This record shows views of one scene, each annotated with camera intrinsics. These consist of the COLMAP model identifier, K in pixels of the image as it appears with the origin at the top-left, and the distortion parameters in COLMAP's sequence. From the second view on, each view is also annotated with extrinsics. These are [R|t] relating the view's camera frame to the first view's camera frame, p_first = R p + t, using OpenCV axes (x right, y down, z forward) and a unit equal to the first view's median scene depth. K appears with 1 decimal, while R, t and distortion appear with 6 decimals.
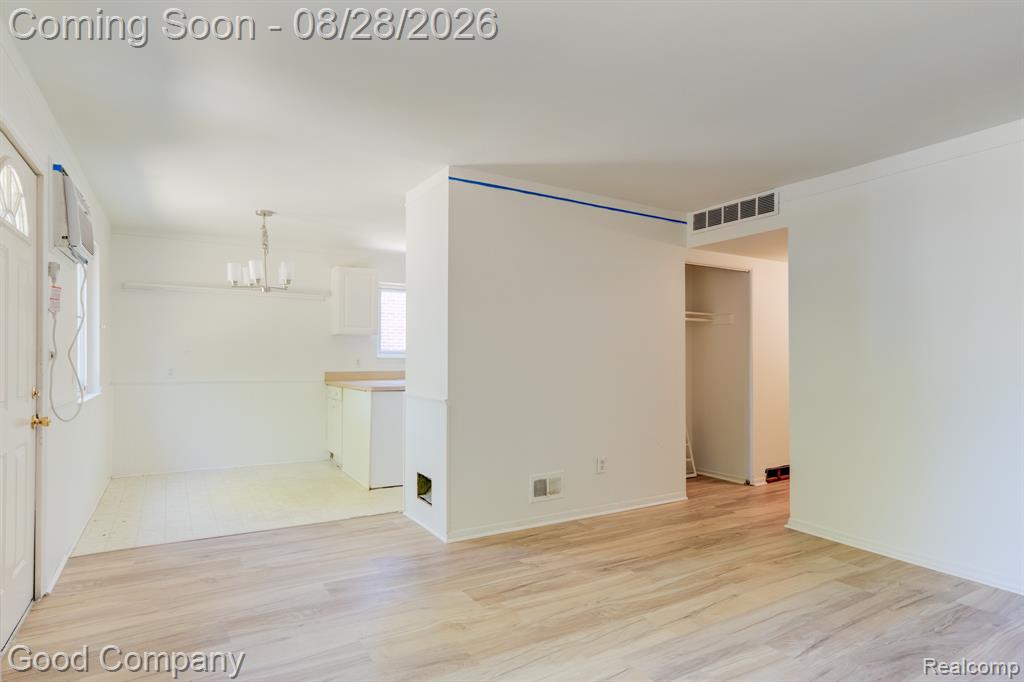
lens RADIAL K [[548.1, 0, 541.3], [0, 548.1, 357.4], [0, 0, 1]] dist [-0.002402, -0.000695]
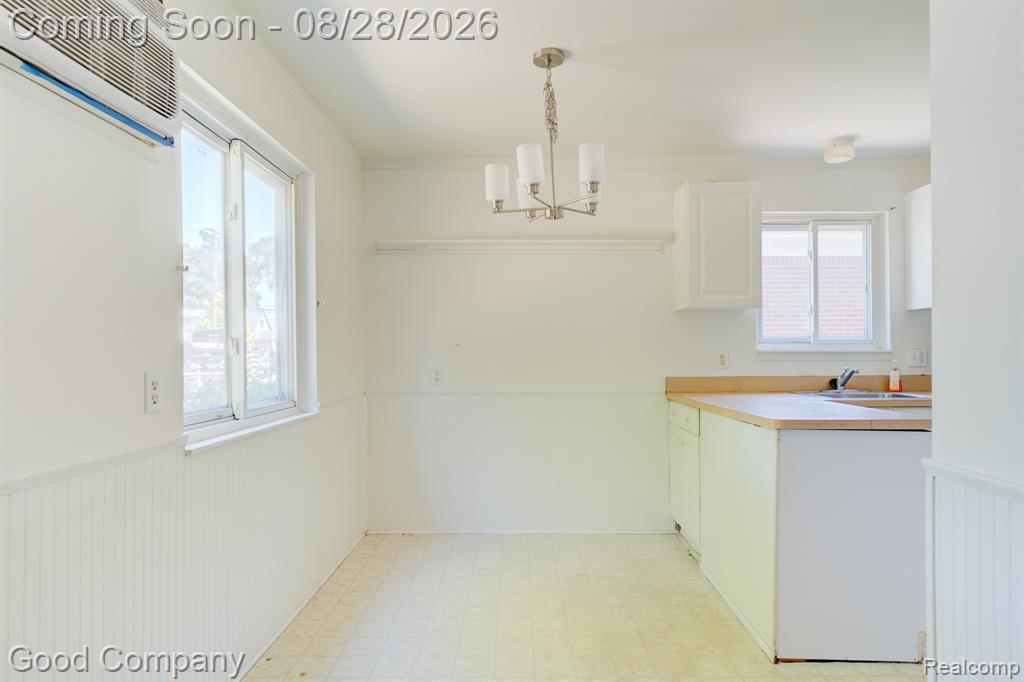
lens RADIAL K [[615.5, 0, 528.1], [0, 615.5, 353.3], [0, 0, 1]] dist [-0.000970, 0.002905]
pose [[0.837117, -0.008412, -0.546959, -0.200685], [0.010358, 0.999946, 0.000473, 0.000113], [0.546925, -0.006061, 0.837160, 0.474565]]
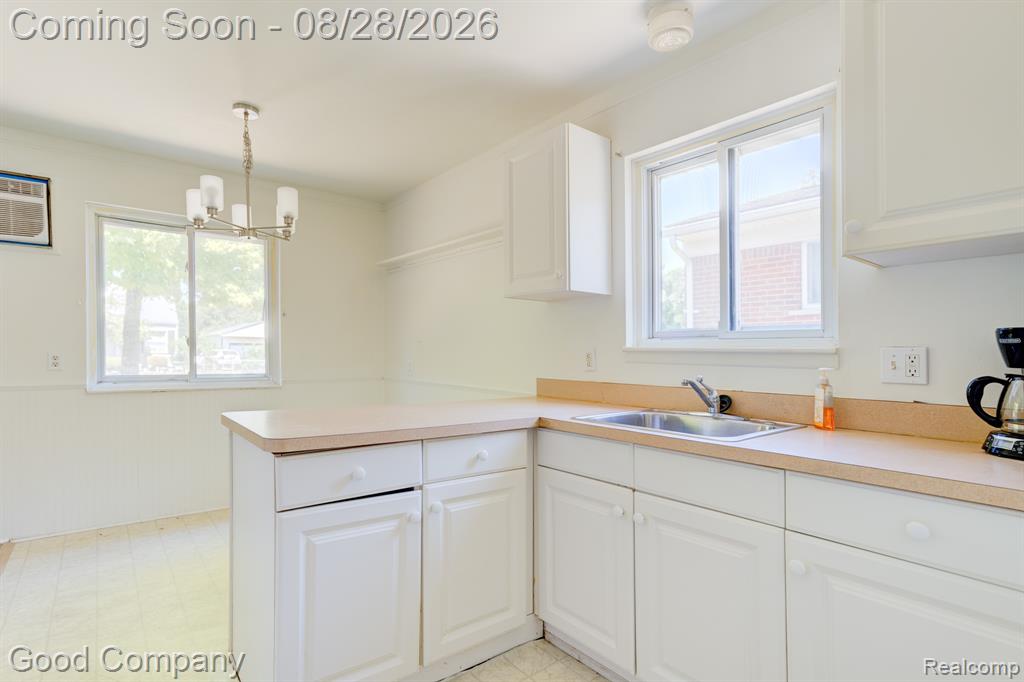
lens RADIAL K [[512.1, 0, 486.8], [0, 512.1, 364.2], [0, 0, 1]] dist [-0.010087, 0.010082]
pose [[0.055127, 0.019168, -0.998295, 0.074323], [-0.006555, 0.999801, 0.018835, 0.006498], [0.998458, 0.005506, 0.055242, 1.113951]]
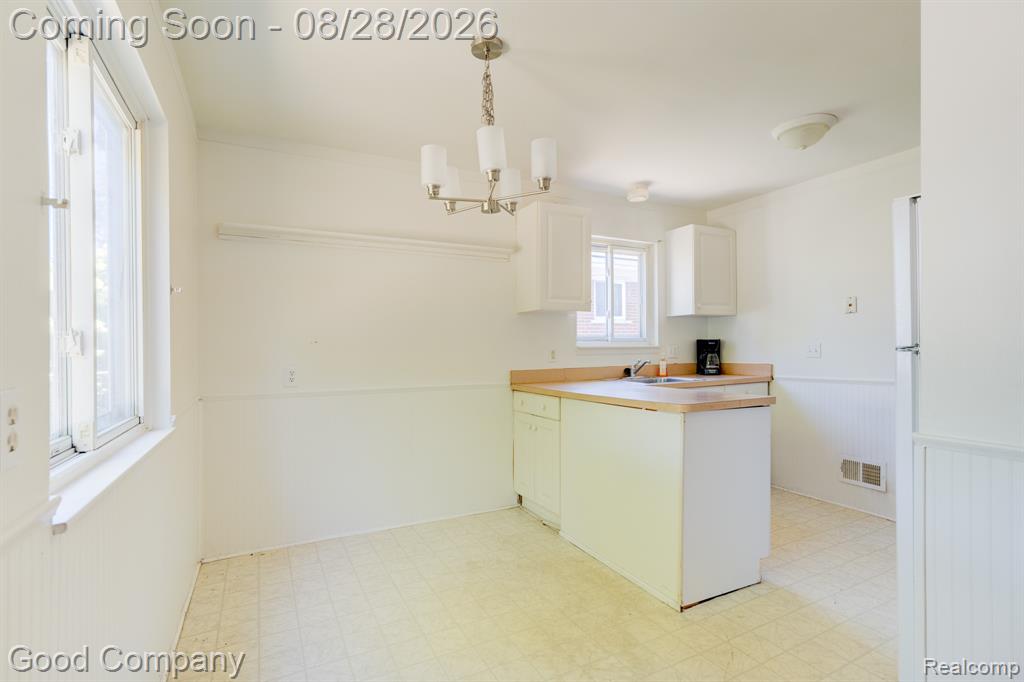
lens RADIAL K [[488.3, 0, 515.2], [0, 488.3, 346.8], [0, 0, 1]] dist [-0.015655, 0.009218]
pose [[0.994890, -0.018547, -0.099245, -0.398734], [0.018596, 0.999827, -0.000435, -0.001369], [0.099236, -0.001413, 0.995063, 0.520887]]
